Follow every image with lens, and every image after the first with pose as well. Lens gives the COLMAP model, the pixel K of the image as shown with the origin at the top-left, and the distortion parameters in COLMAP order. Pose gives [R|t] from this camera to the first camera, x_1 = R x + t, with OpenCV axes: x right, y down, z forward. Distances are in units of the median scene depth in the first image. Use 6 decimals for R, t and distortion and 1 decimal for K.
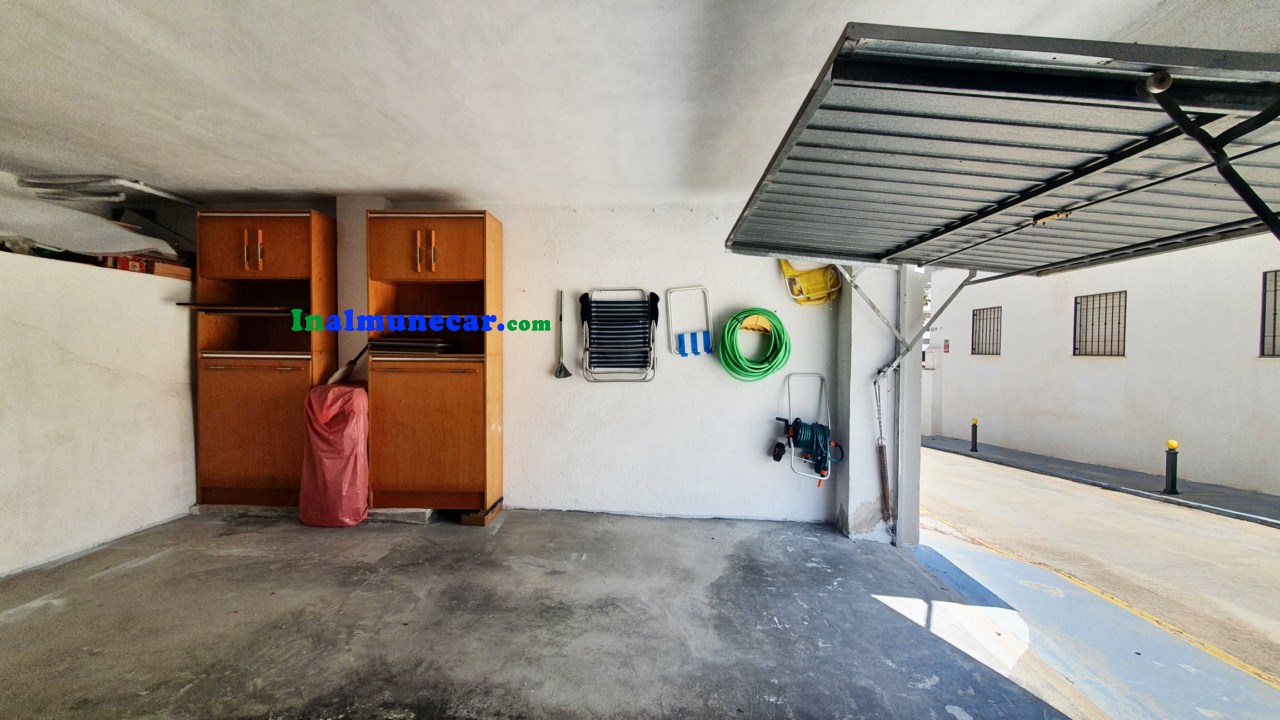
lens RADIAL K [[500.7, 0, 640.0], [0, 500.7, 360.0], [0, 0, 1]] dist [0.002643, 0.000021]
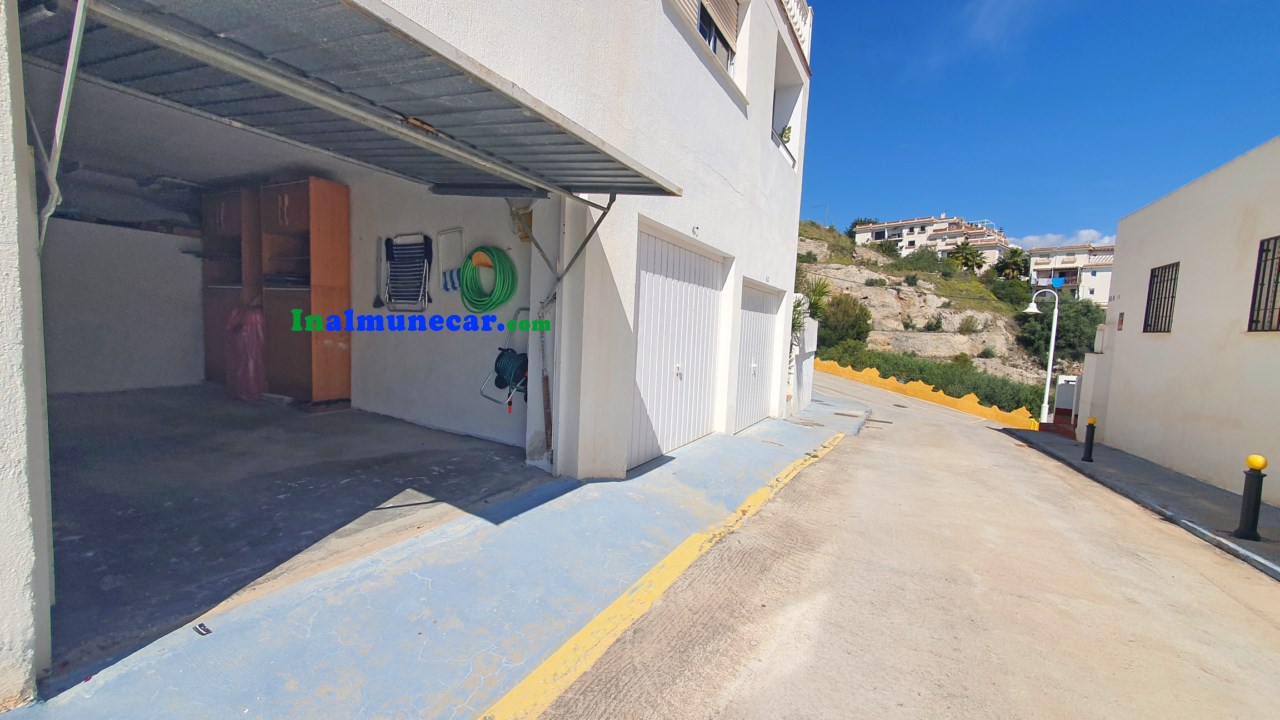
lens RADIAL K [[500.7, 0, 640.0], [0, 500.7, 360.0], [0, 0, 1]] dist [0.002643, 0.000021]
pose [[0.900866, 0.066762, -0.428933, 1.047076], [-0.047077, 0.997300, 0.056353, 0.068145], [0.431537, -0.030573, 0.901577, 0.160962]]
